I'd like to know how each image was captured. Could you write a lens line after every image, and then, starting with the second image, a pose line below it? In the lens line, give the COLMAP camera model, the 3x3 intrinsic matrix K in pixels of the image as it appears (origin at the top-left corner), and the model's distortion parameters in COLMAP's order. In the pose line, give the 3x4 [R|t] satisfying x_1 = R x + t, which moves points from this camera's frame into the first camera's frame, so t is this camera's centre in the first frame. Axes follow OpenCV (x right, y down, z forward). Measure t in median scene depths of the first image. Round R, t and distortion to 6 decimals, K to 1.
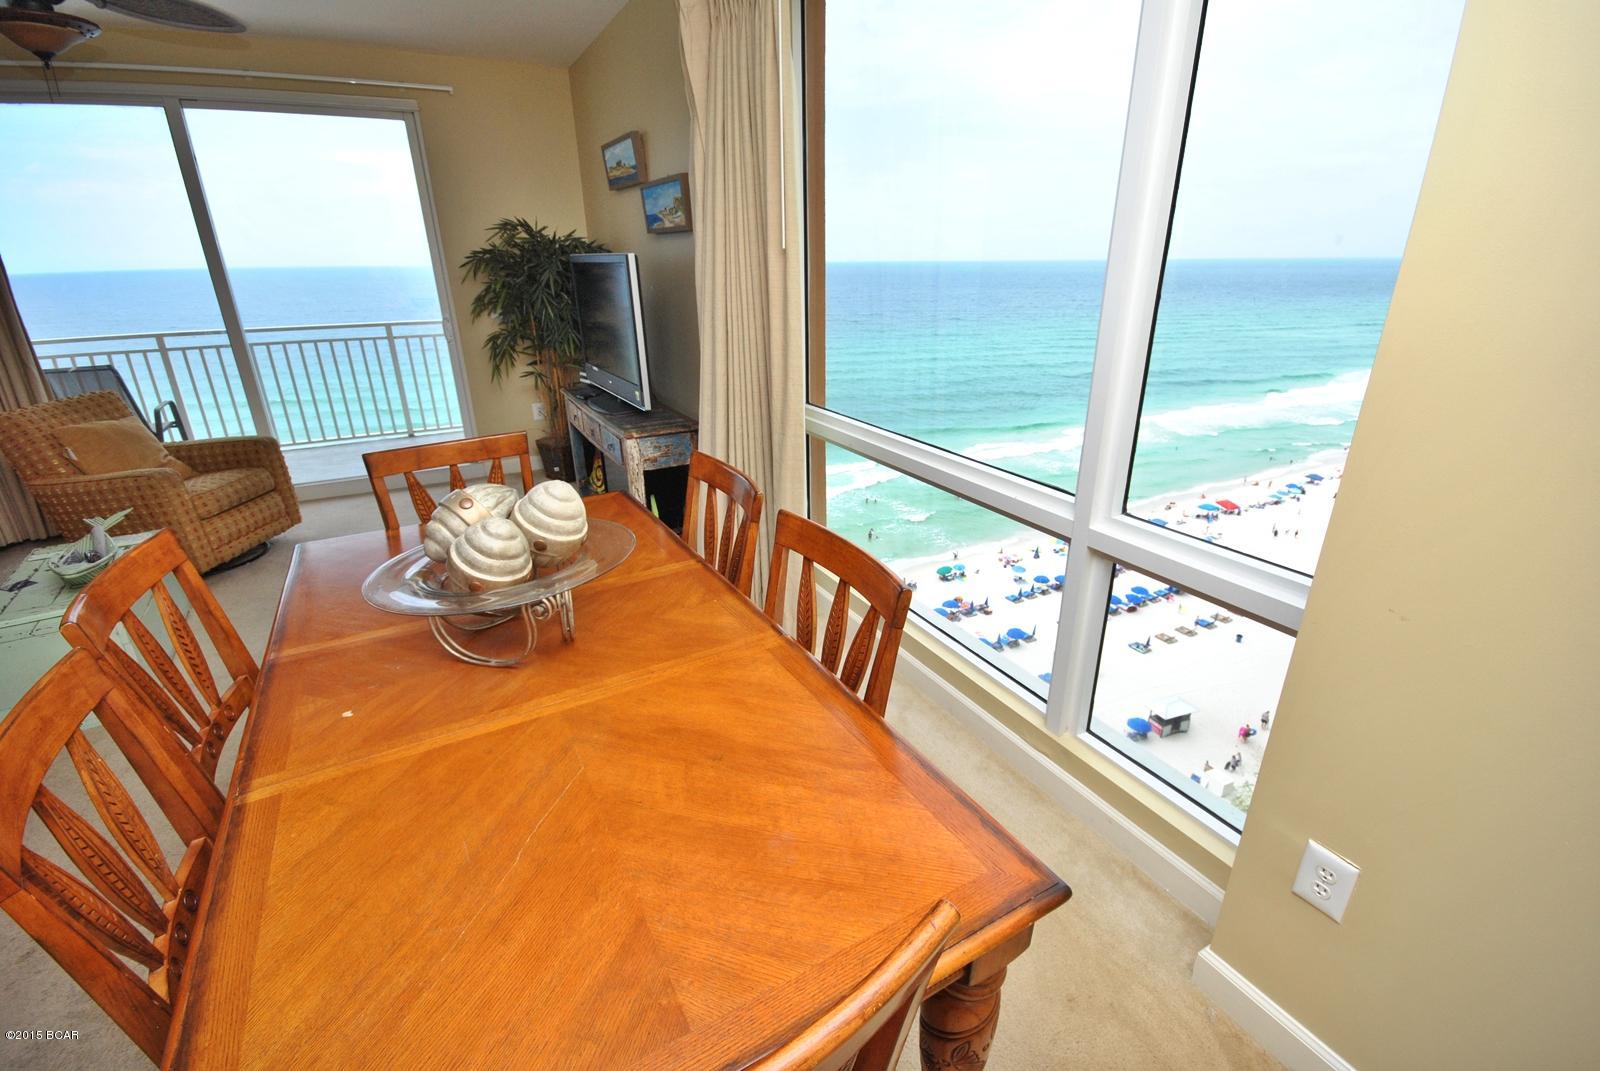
lens RADIAL K [[705.2, 0, 786.5], [0, 705.2, 548.5], [0, 0, 1]] dist [0.003473, -0.007554]
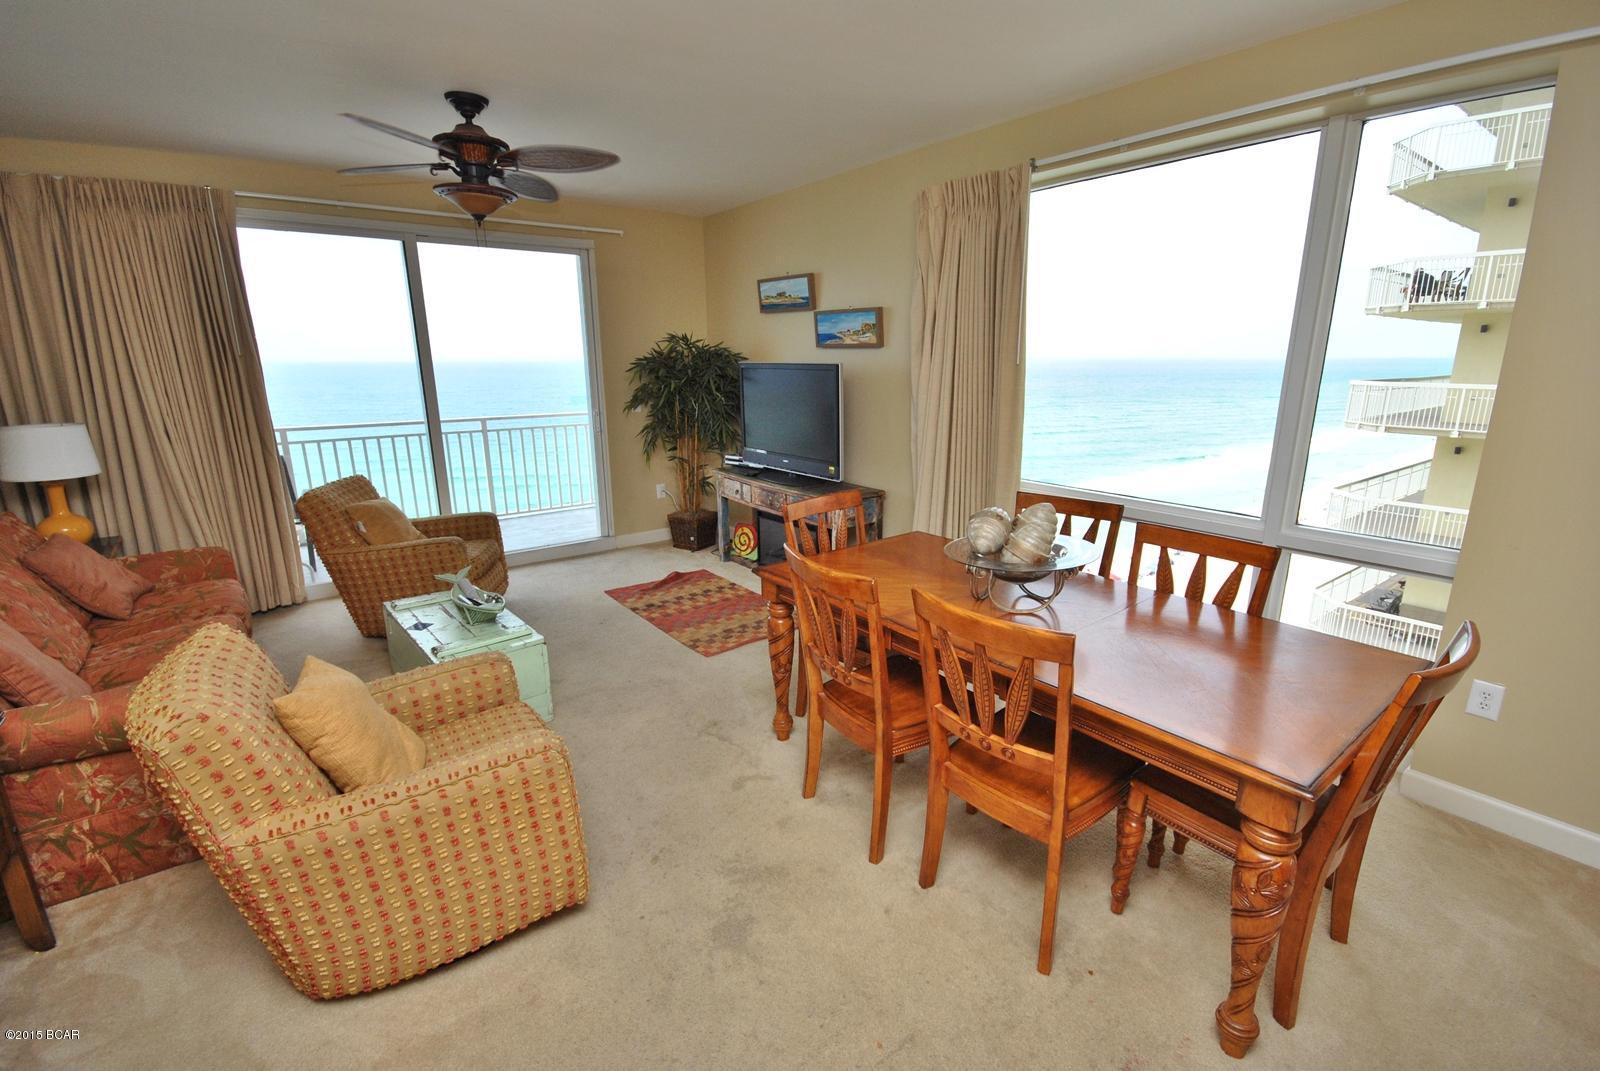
lens RADIAL K [[705.2, 0, 801.1], [0, 705.2, 535.4], [0, 0, 1]] dist [0.003473, -0.007554]
pose [[0.987336, -0.031831, 0.155417, -0.384530], [0.053979, 0.988616, -0.140442, 0.063356], [-0.149177, 0.147053, 0.977815, -0.178946]]
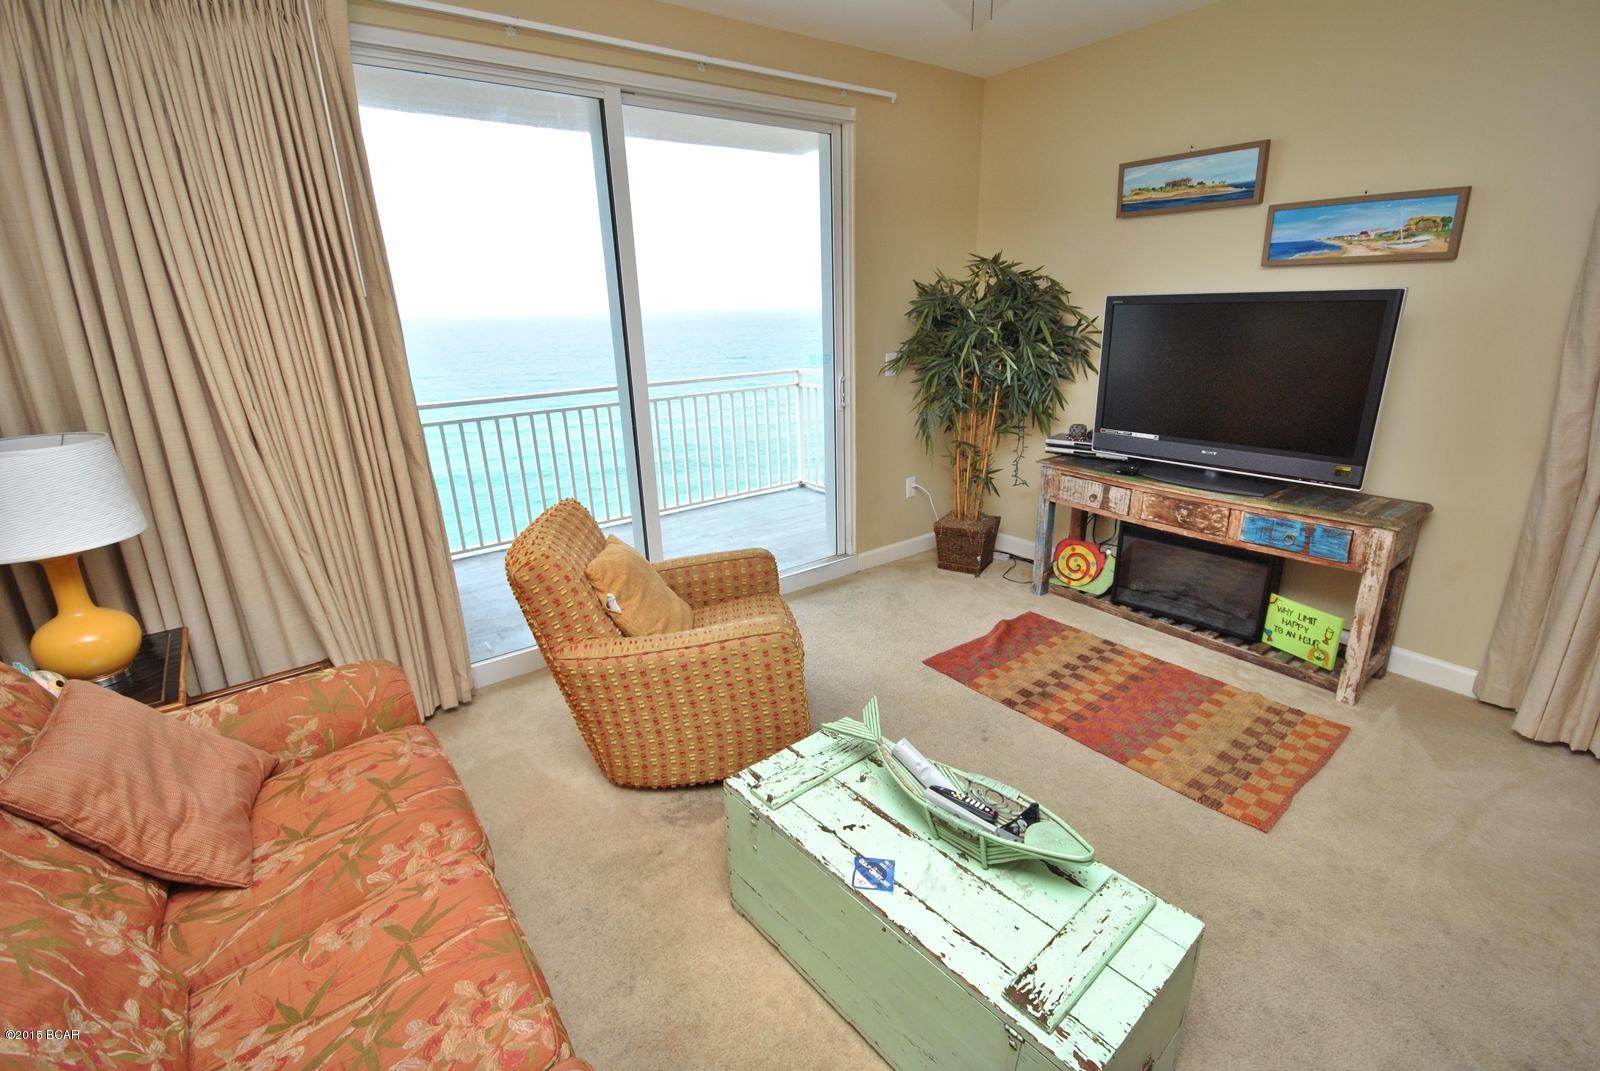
lens RADIAL K [[705.2, 0, 801.6], [0, 705.2, 536.3], [0, 0, 1]] dist [0.003473, -0.007554]
pose [[0.988049, -0.062330, 0.140974, -0.741712], [0.073180, 0.994634, -0.073136, -0.108352], [-0.135659, 0.082579, 0.987308, 0.273692]]
